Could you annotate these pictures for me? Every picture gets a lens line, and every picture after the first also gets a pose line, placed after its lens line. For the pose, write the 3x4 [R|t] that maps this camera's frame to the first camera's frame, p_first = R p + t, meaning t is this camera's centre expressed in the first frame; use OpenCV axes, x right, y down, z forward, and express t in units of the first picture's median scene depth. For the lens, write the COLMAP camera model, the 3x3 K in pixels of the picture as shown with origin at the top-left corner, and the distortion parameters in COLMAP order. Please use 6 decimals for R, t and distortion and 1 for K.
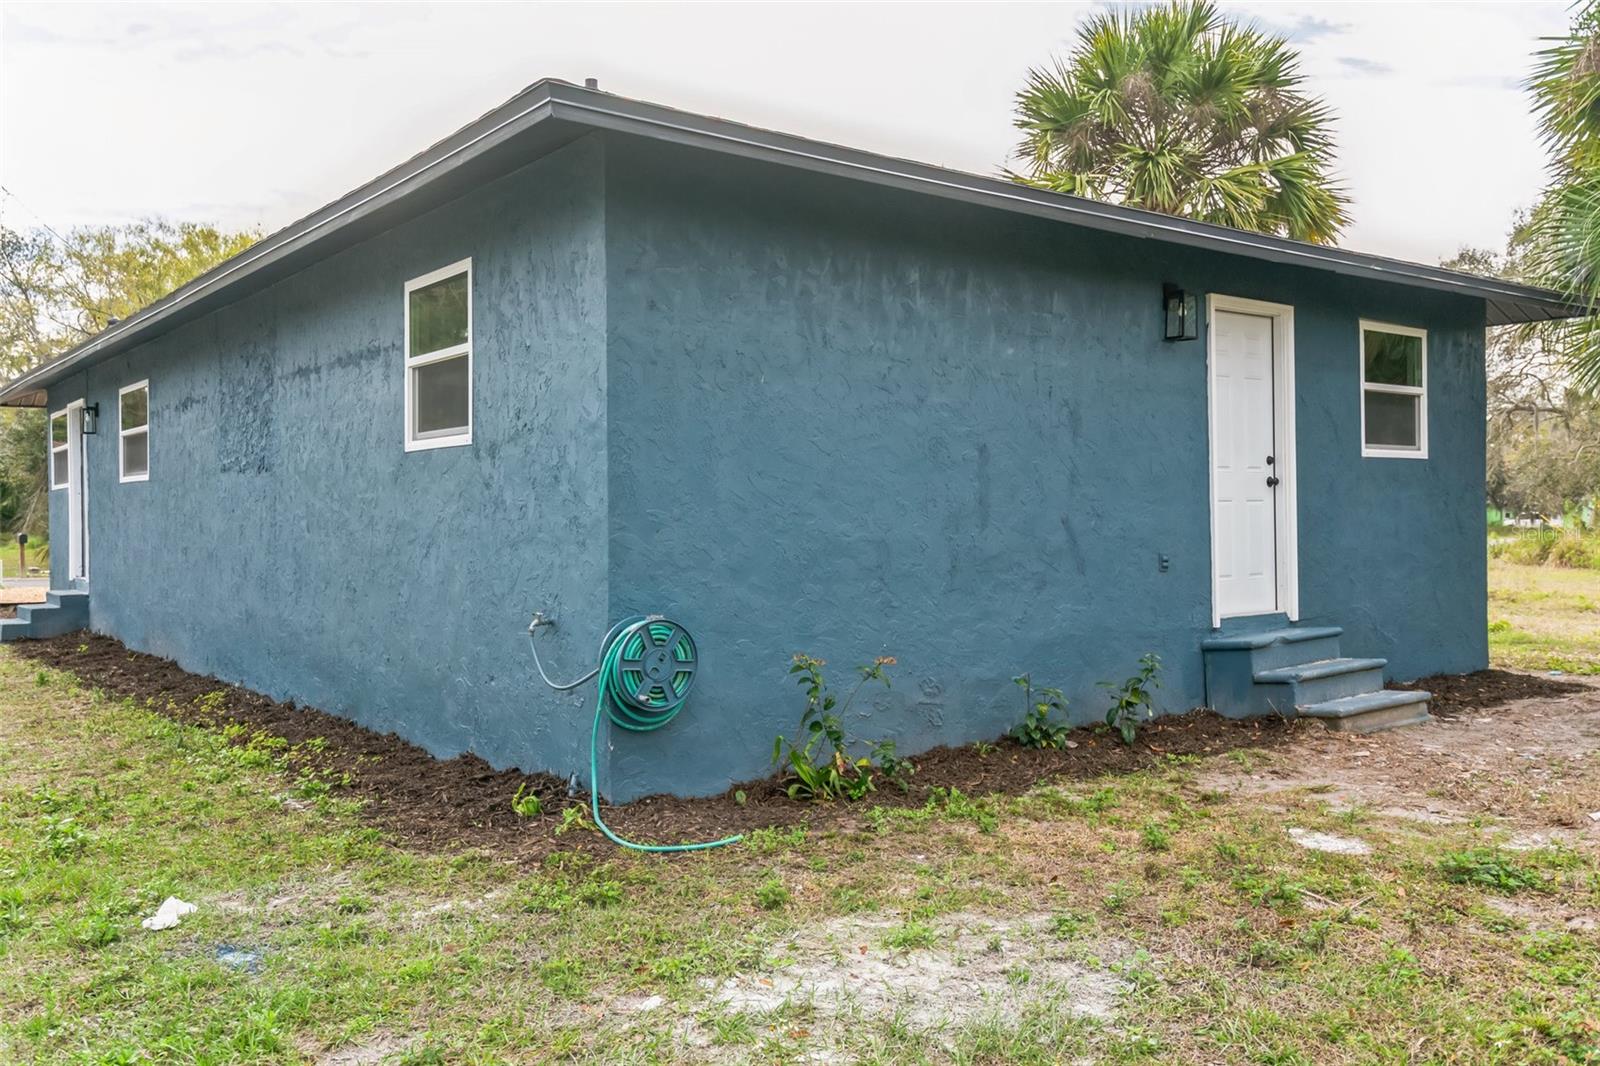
lens RADIAL K [[1348.5, 0, 801.2], [0, 1348.5, 538.3], [0, 0, 1]] dist [0.026682, -0.029603]
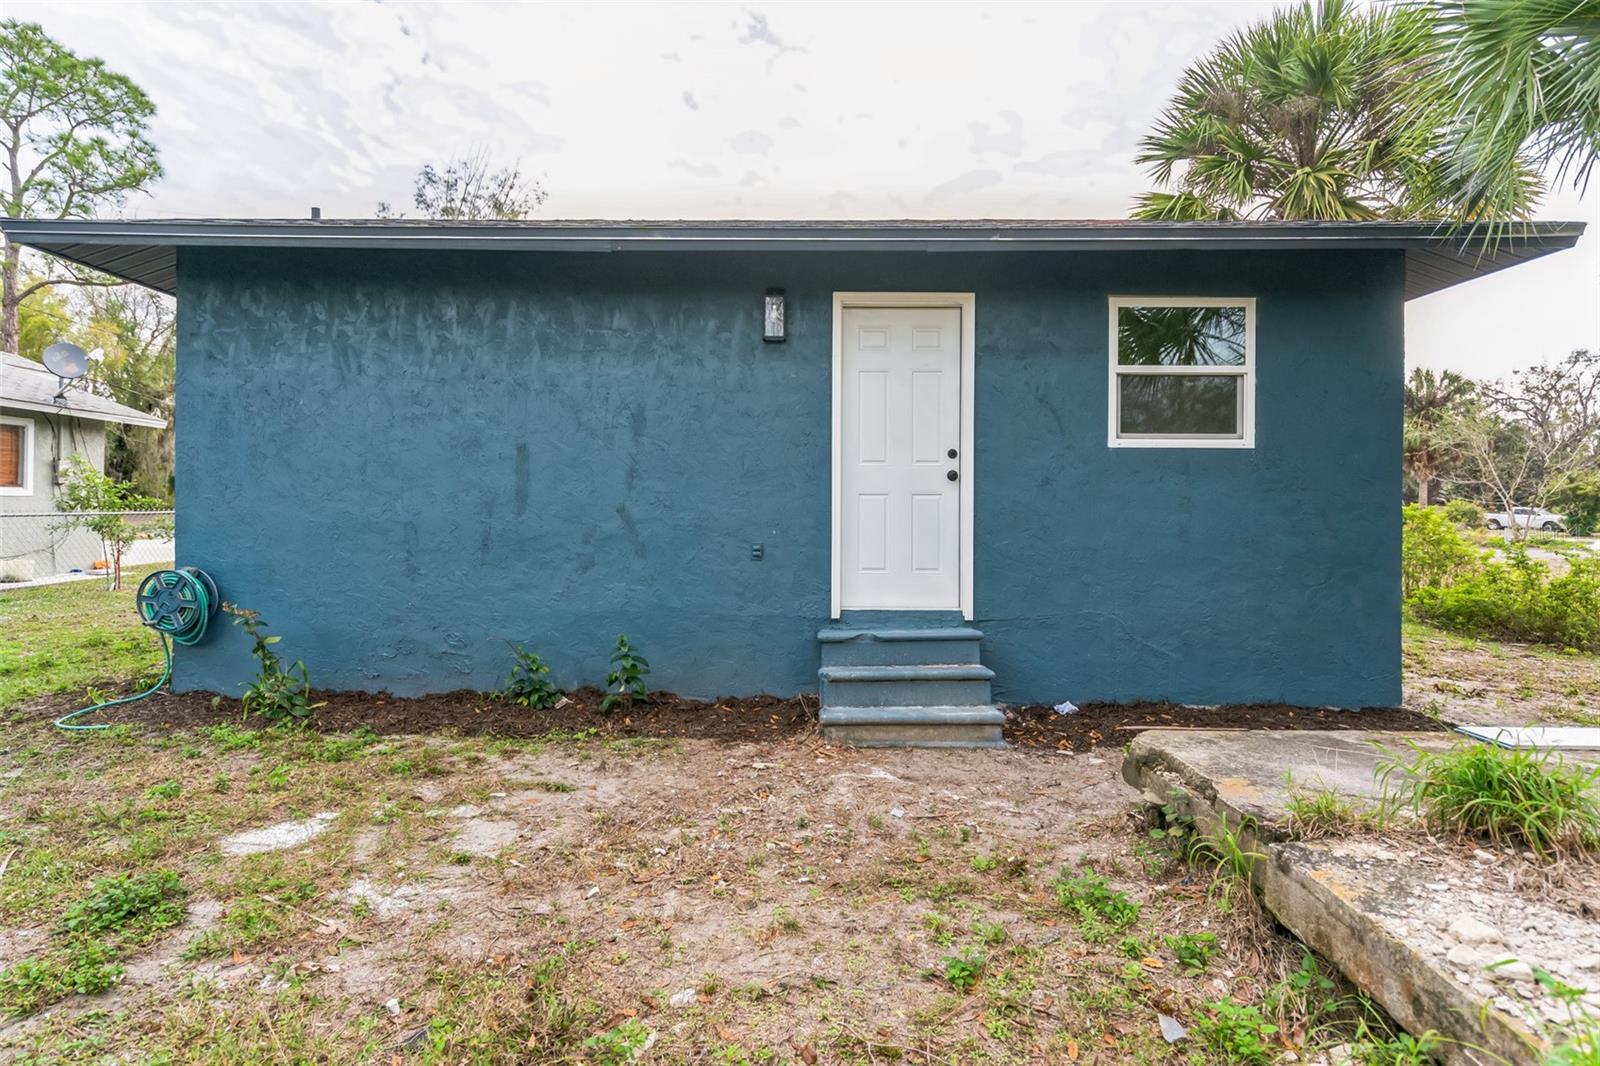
lens RADIAL K [[859.1, 0, 799.5], [0, 859.1, 517.7], [0, 0, 1]] dist [0.000052, -0.000336]
pose [[0.780716, 0.022773, -0.624471, 0.831613], [-0.024943, 0.999675, 0.005272, -0.015229], [0.624388, 0.011460, 0.781030, 0.573084]]
